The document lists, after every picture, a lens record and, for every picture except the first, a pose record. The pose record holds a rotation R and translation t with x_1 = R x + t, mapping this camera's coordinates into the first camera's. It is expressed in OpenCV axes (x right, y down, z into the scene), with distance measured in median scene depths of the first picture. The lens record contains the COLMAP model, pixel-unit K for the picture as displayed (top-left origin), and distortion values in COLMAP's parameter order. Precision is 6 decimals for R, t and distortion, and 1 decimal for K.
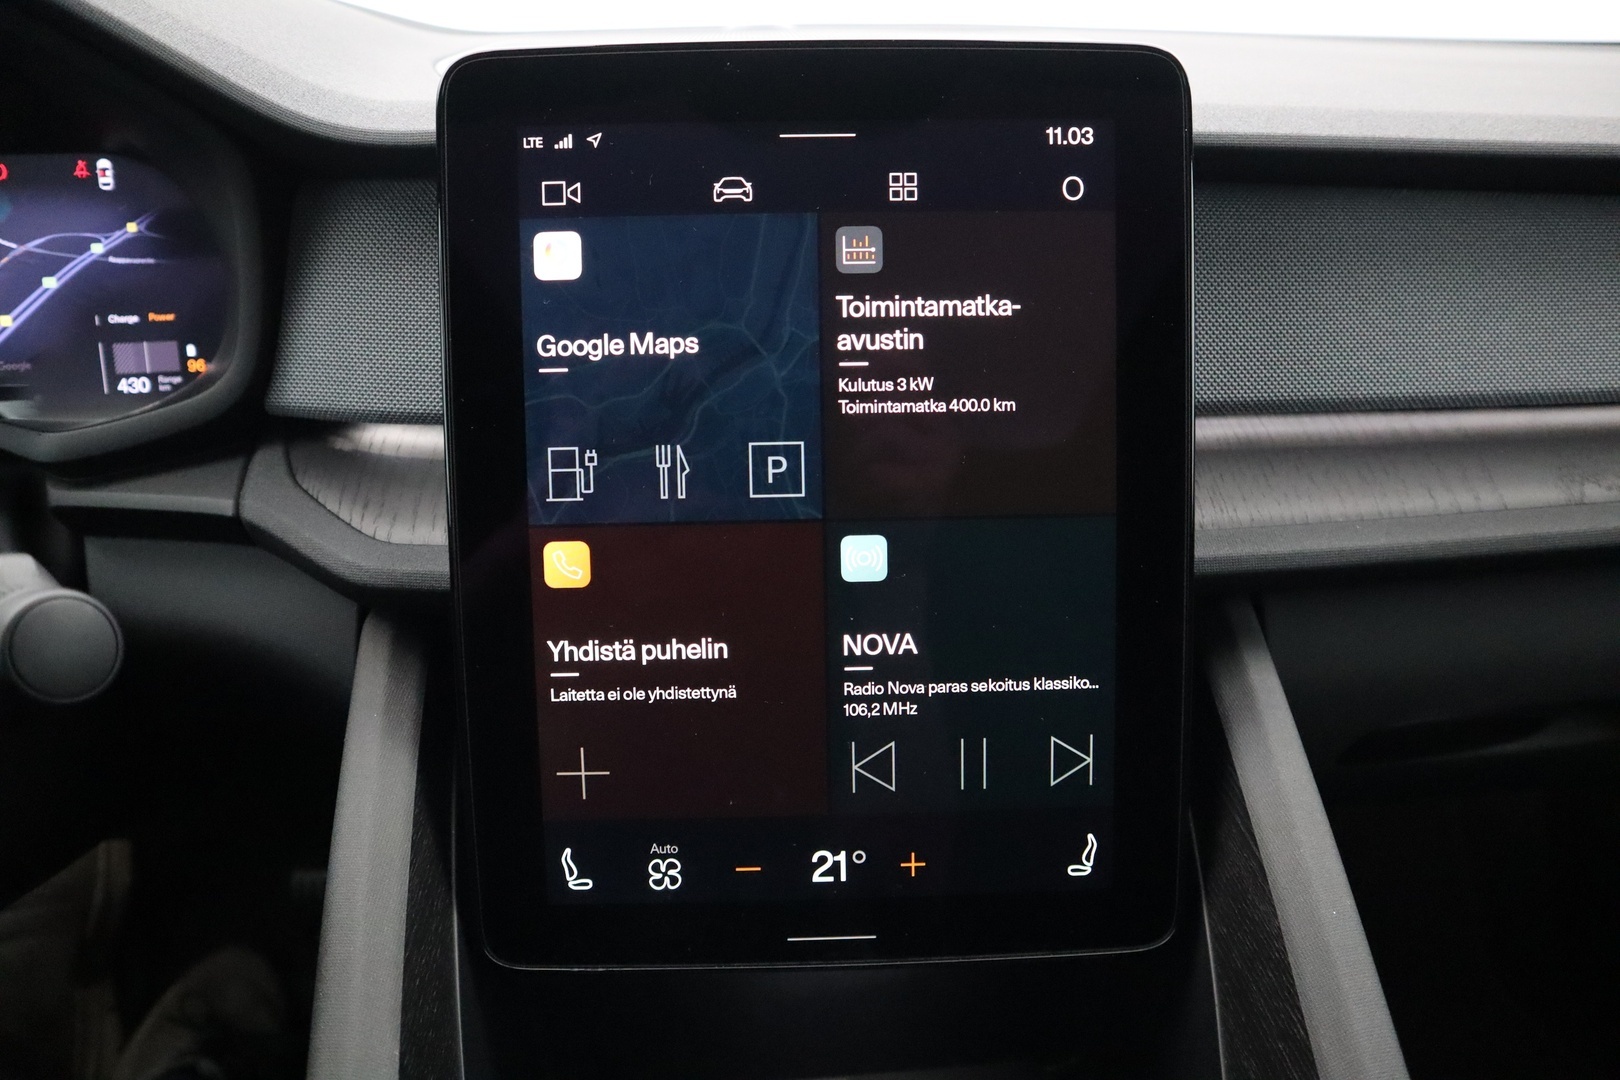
lens RADIAL K [[1152.6, 0, 815.5], [0, 1152.6, 539.8], [0, 0, 1]] dist [-0.117912, 0.079429]
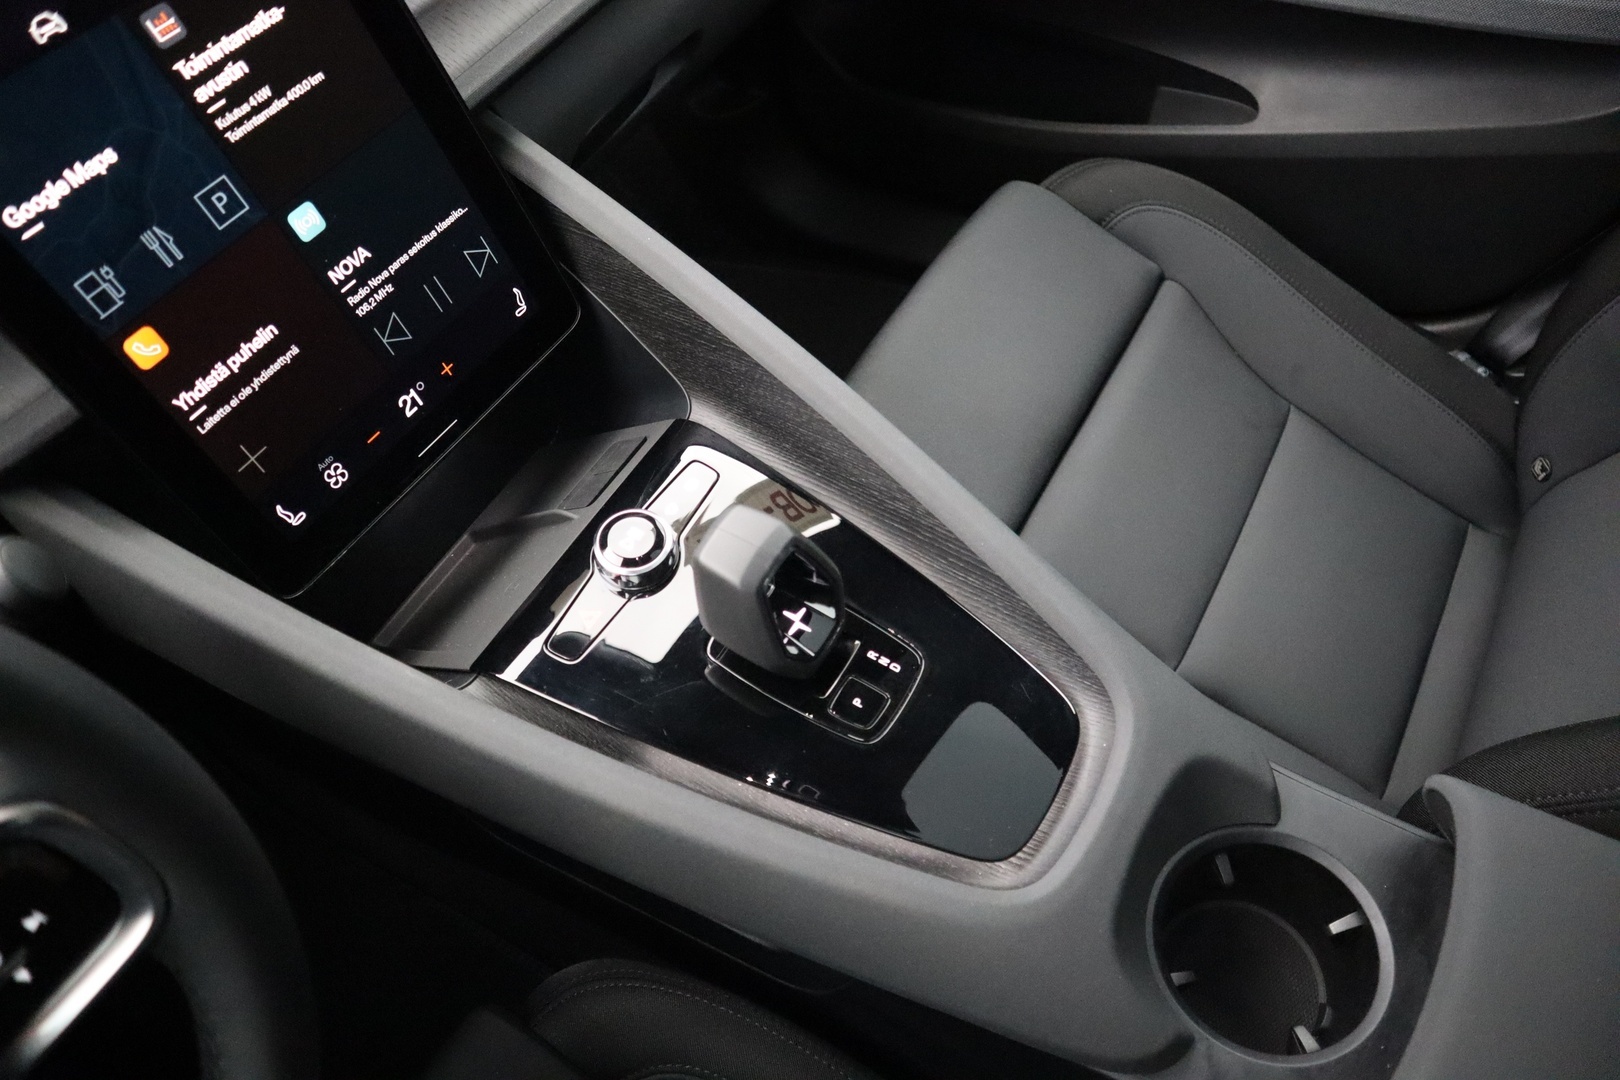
lens RADIAL K [[1152.6, 0, 823.3], [0, 1152.6, 550.8], [0, 0, 1]] dist [-0.117912, 0.079429]
pose [[0.572410, -0.687316, 0.447150, -0.503893], [0.413718, 0.712913, 0.566209, -0.219207], [-0.707944, -0.139110, 0.692433, -0.516114]]
